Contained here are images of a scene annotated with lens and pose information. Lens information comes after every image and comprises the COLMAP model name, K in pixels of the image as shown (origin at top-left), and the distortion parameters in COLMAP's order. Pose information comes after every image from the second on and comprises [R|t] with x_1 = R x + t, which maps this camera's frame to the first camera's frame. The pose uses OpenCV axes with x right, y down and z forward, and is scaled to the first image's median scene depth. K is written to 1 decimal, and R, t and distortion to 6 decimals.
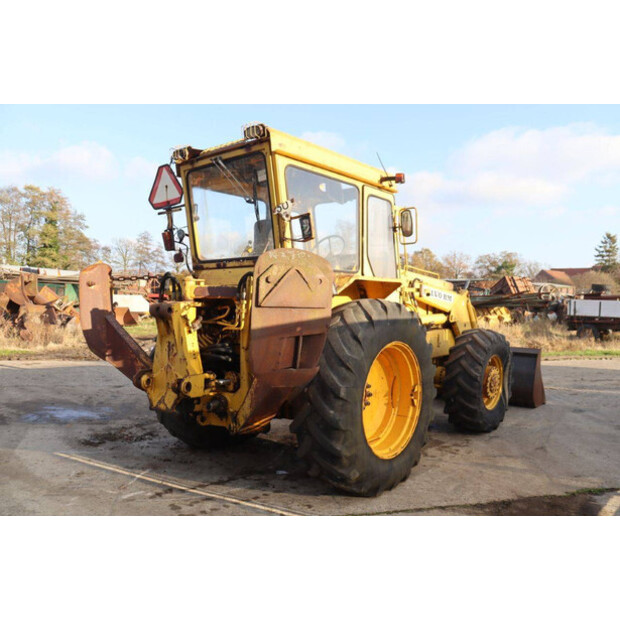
lens RADIAL K [[504.8, 0, 310.0], [0, 504.8, 310.0], [0, 0, 1]] dist [-0.152610, 0.115944]
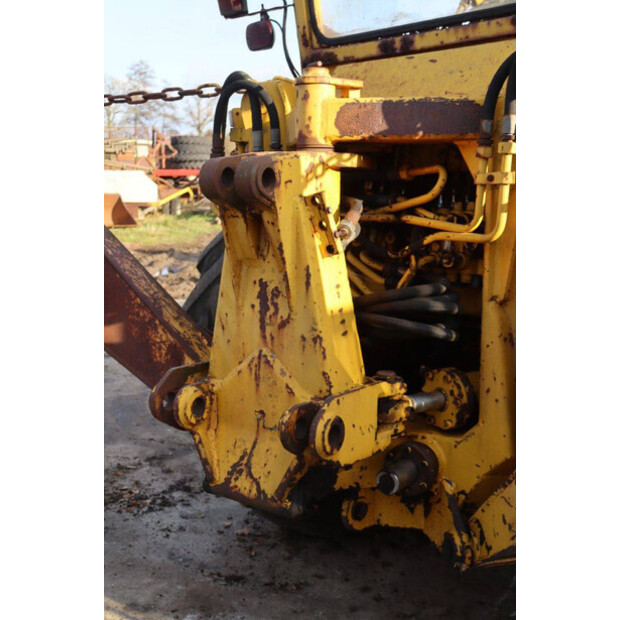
lens RADIAL K [[849.7, 0, 310.0], [0, 849.7, 310.0], [0, 0, 1]] dist [0.049733, 0.056447]
pose [[0.991231, 0.006314, -0.131989, -0.174863], [0.010921, 0.991526, 0.129450, 0.012091], [0.131688, -0.129757, 0.982762, 0.457168]]
